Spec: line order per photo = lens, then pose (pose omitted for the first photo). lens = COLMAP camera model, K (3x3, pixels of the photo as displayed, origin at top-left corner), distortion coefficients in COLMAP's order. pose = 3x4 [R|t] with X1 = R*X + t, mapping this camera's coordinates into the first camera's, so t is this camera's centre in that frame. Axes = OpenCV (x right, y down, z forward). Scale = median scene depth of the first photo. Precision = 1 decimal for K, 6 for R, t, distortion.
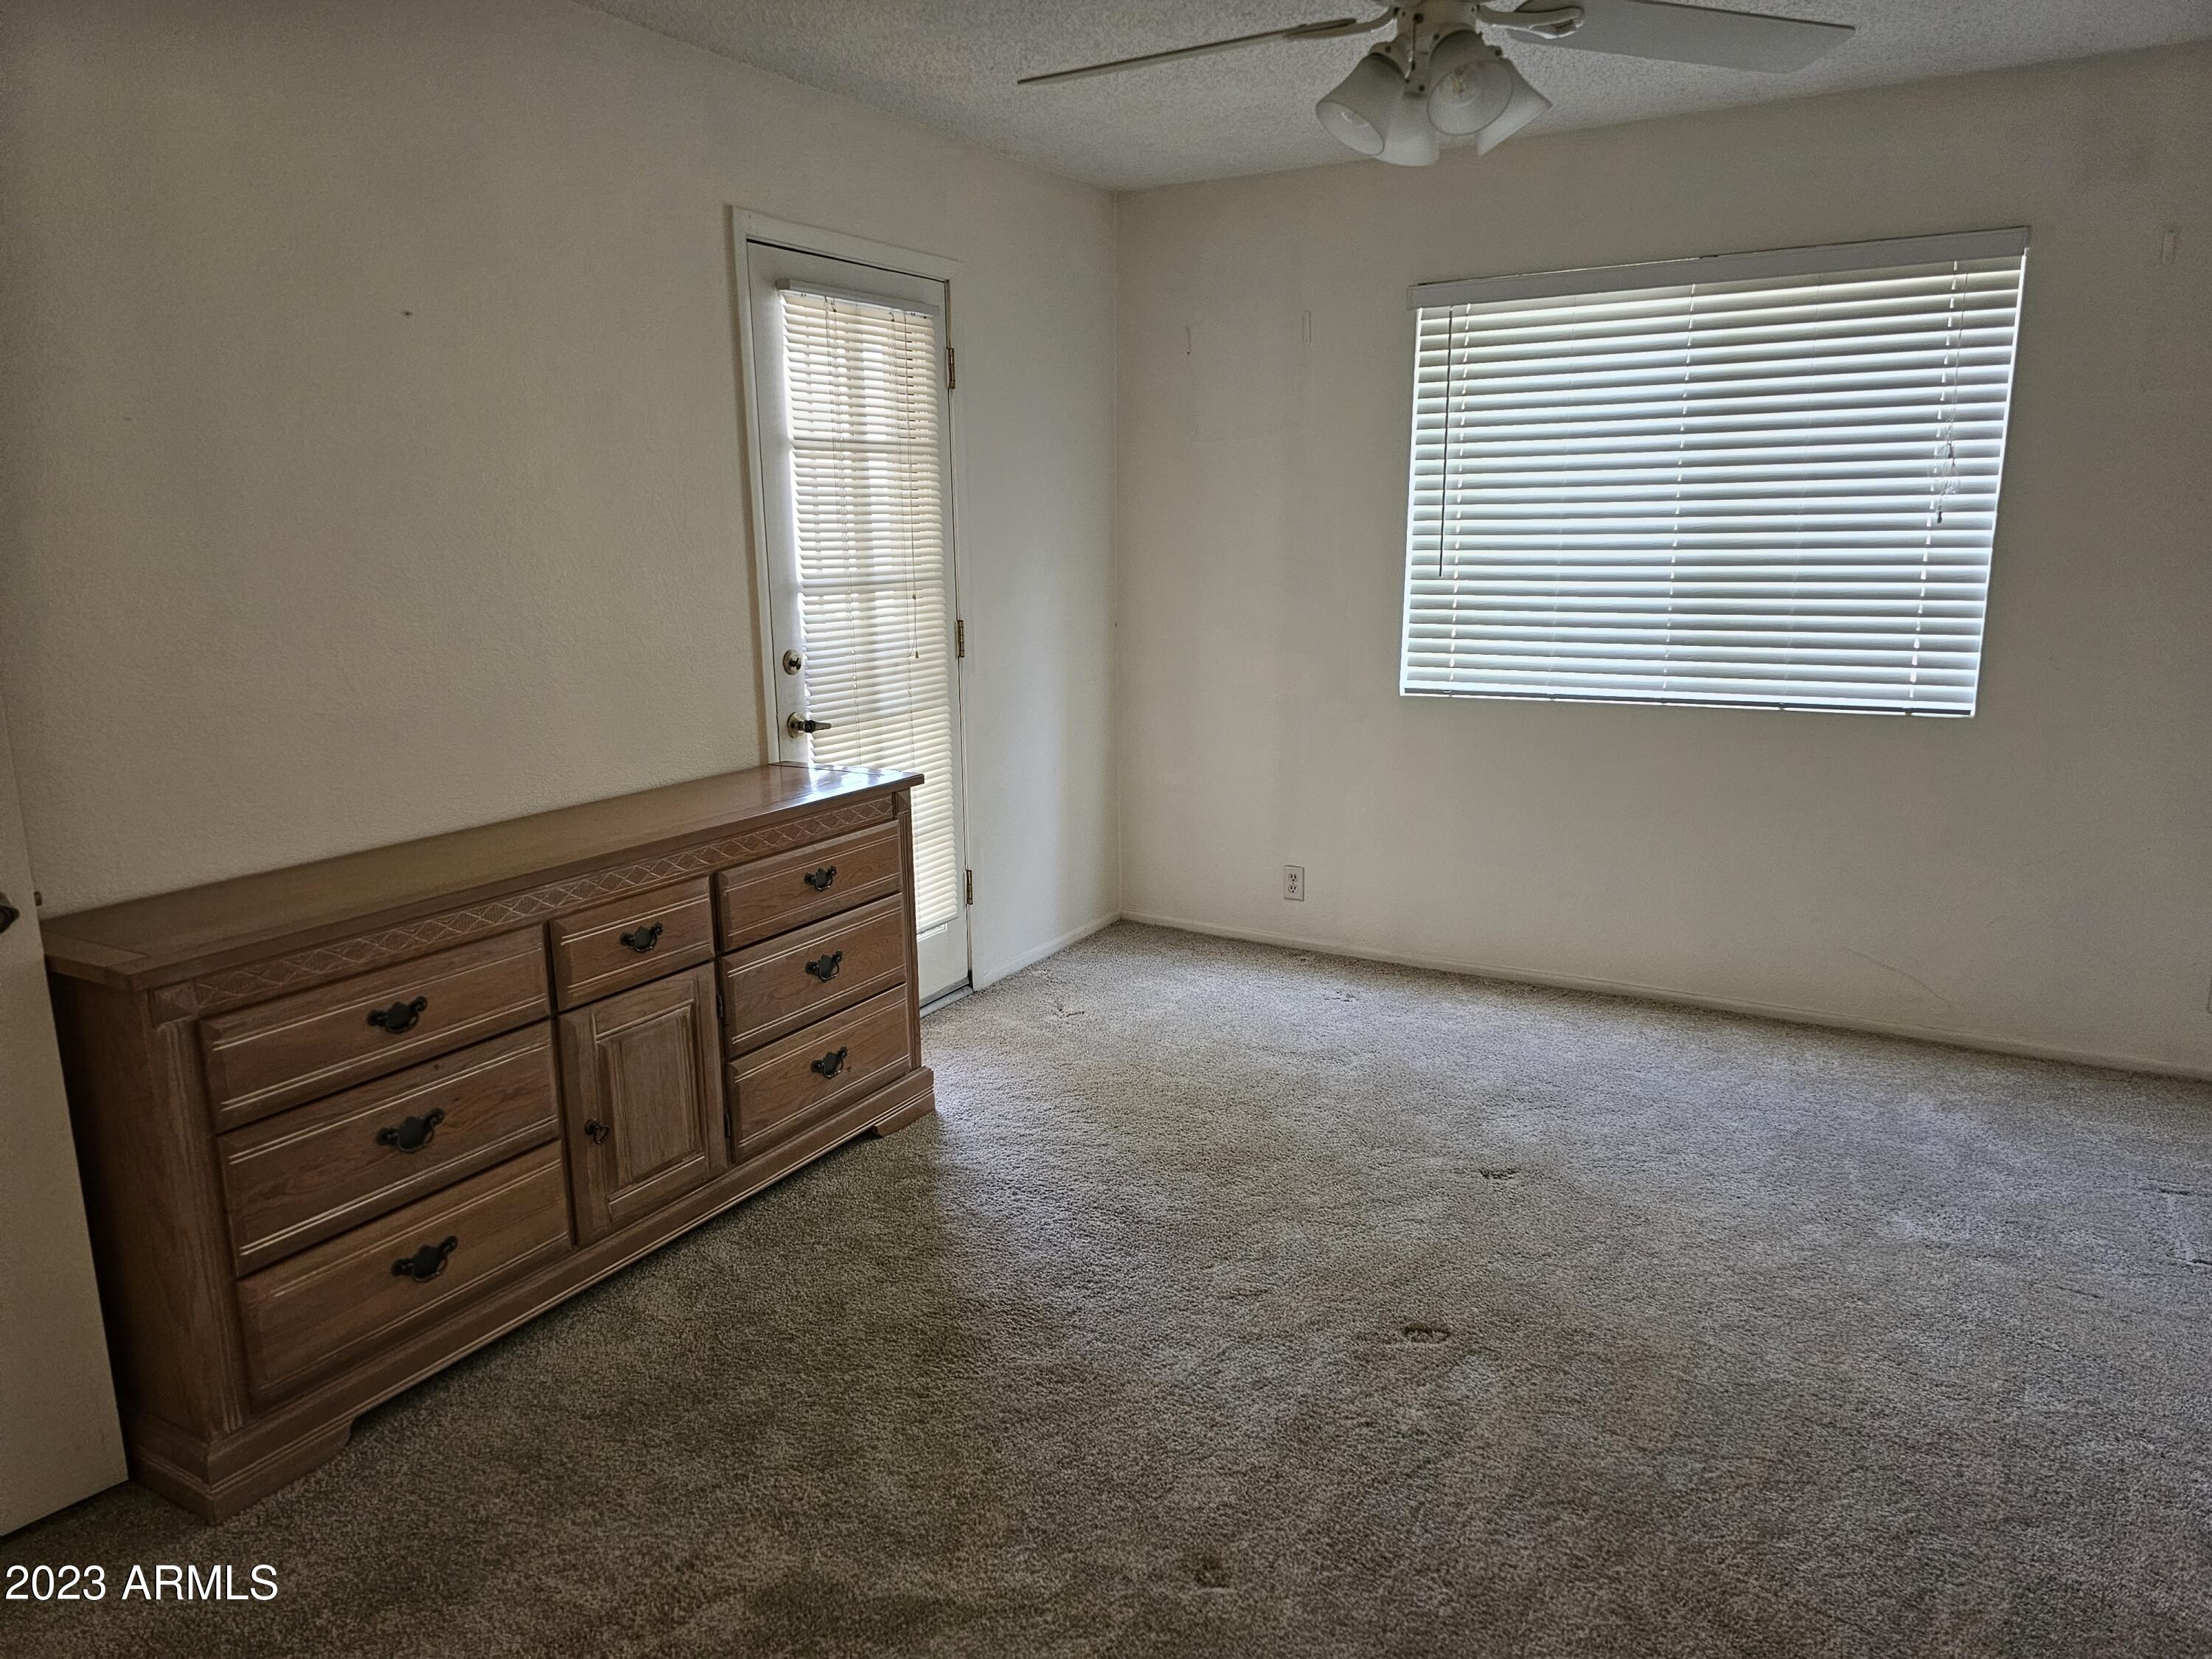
lens RADIAL K [[1496.3, 0, 1058.3], [0, 1496.3, 839.8], [0, 0, 1]] dist [0.054191, -0.049263]
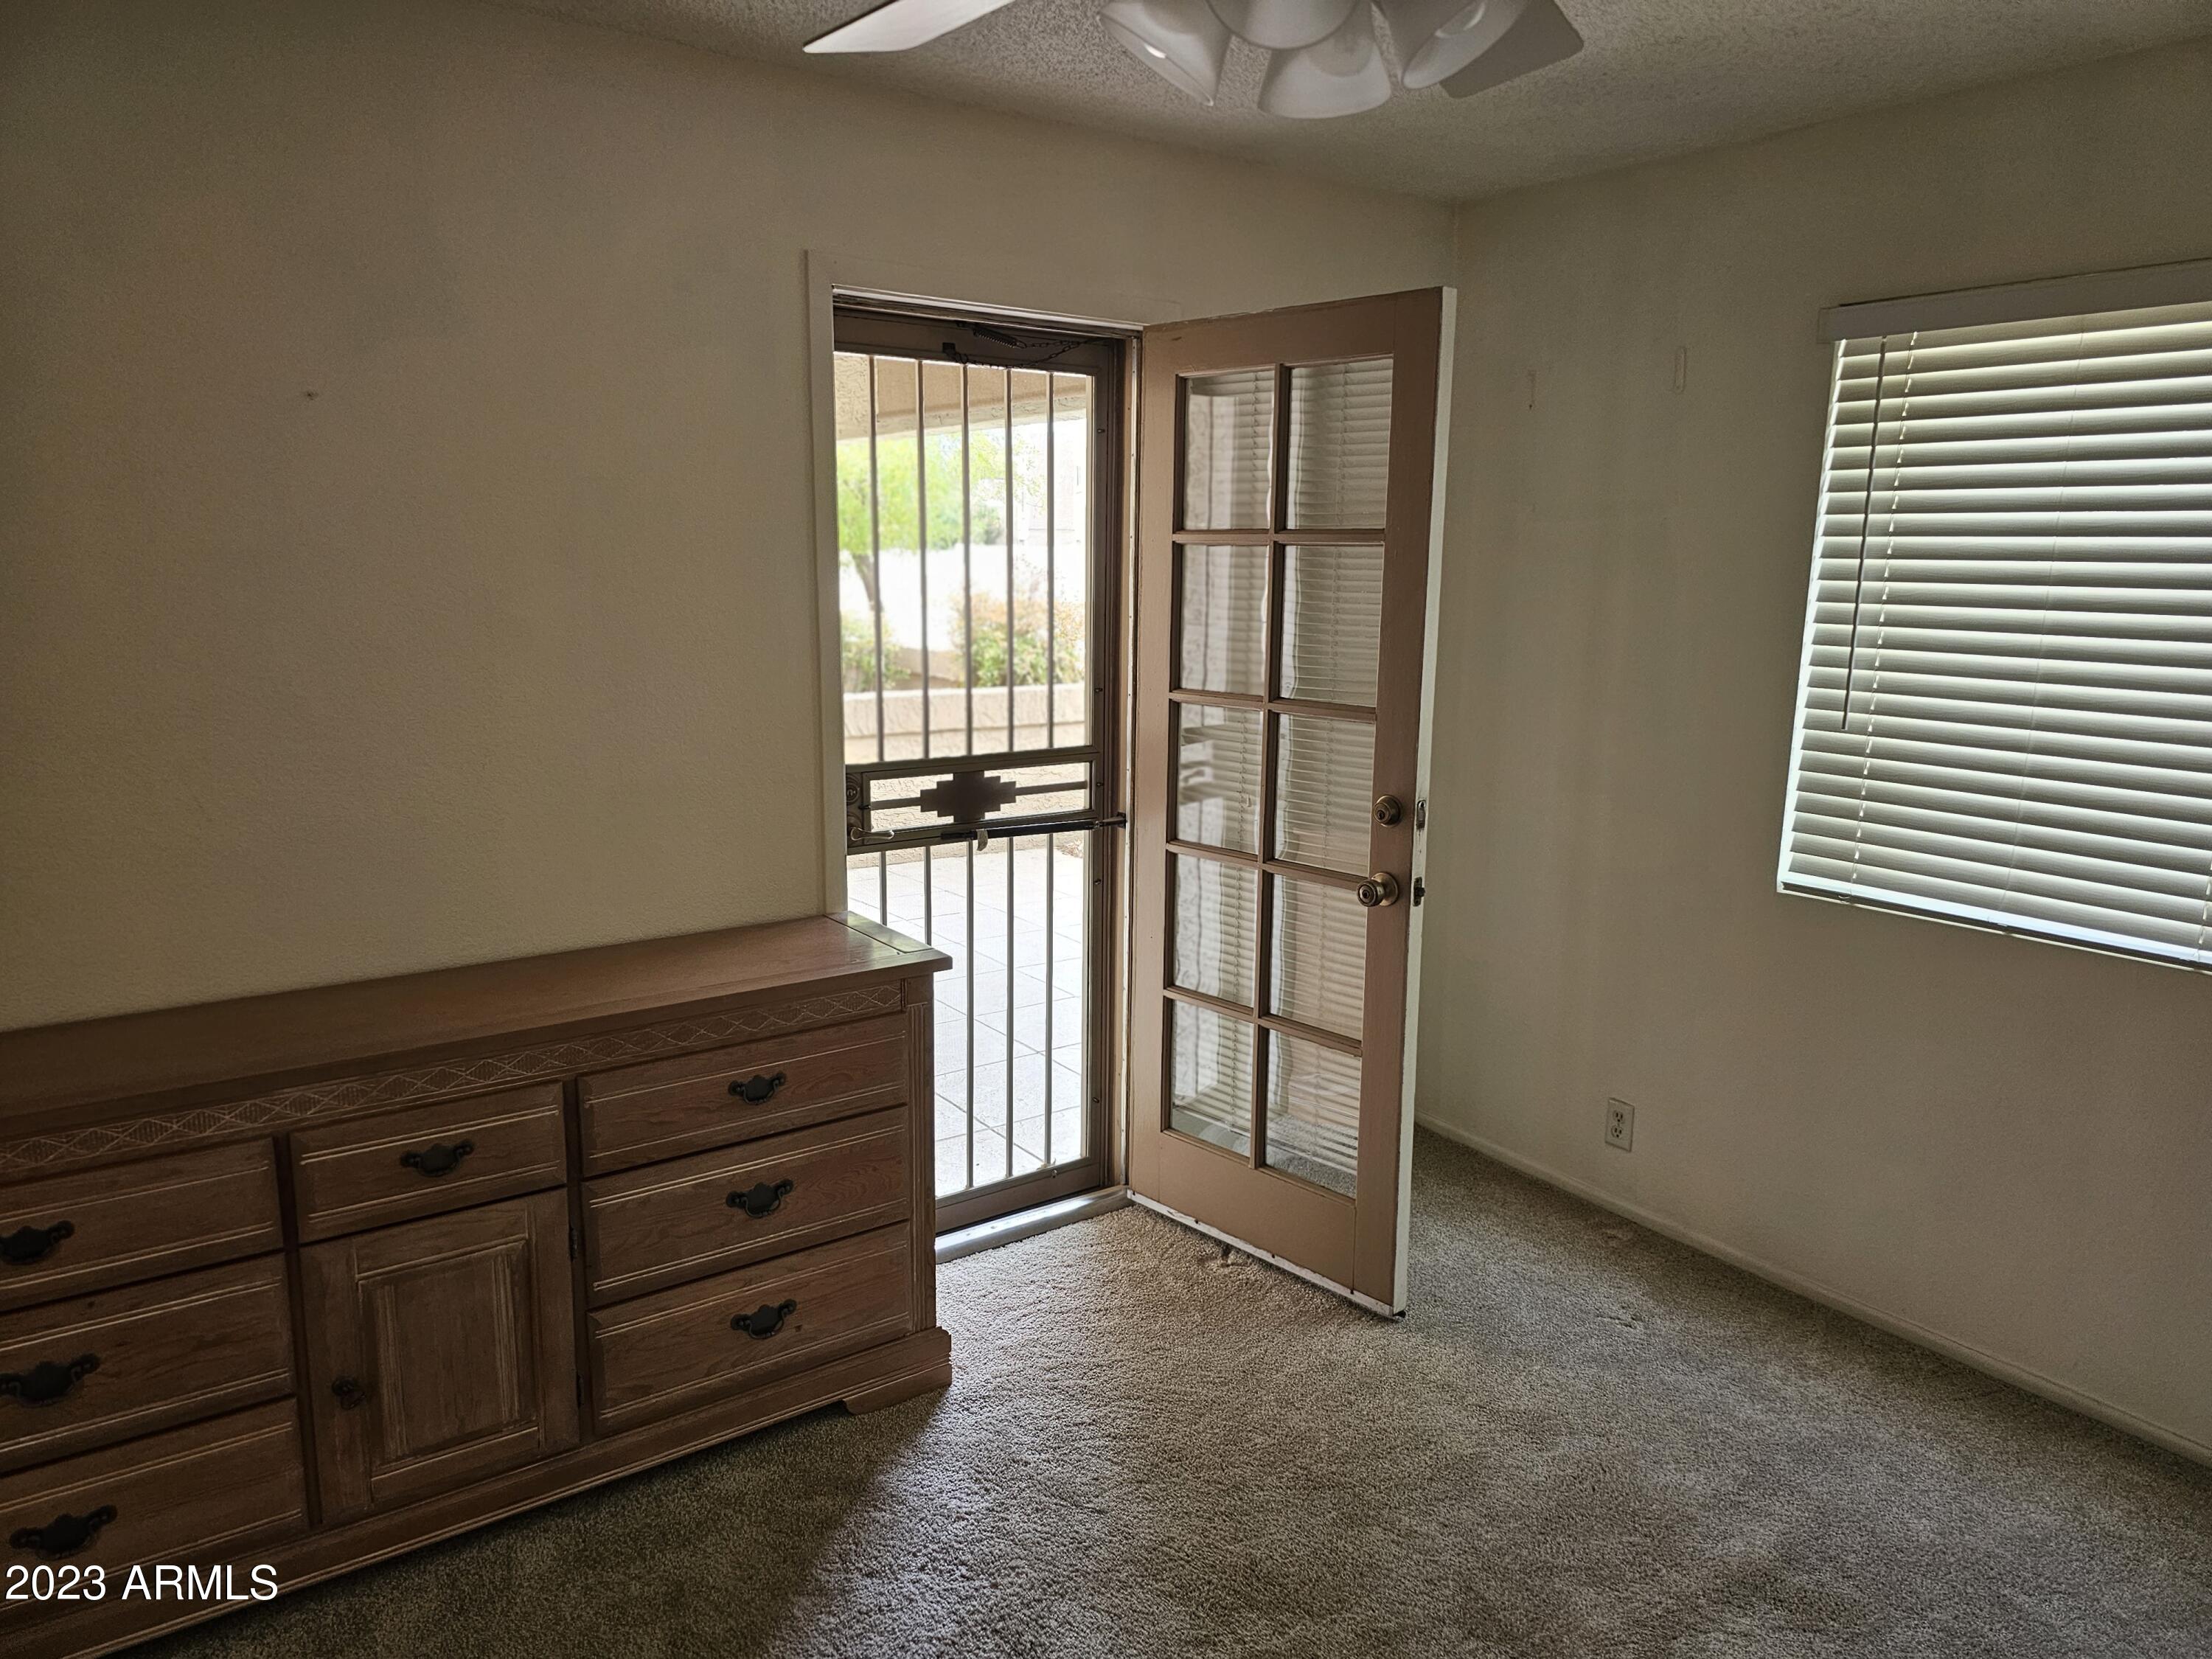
lens RADIAL K [[1496.3, 0, 1097.7], [0, 1496.3, 819.3], [0, 0, 1]] dist [0.054191, -0.049263]
pose [[0.914689, 0.094702, -0.392906, 0.298245], [-0.107558, 0.994140, -0.010778, -0.124278], [0.389583, 0.052118, 0.919516, 0.334193]]
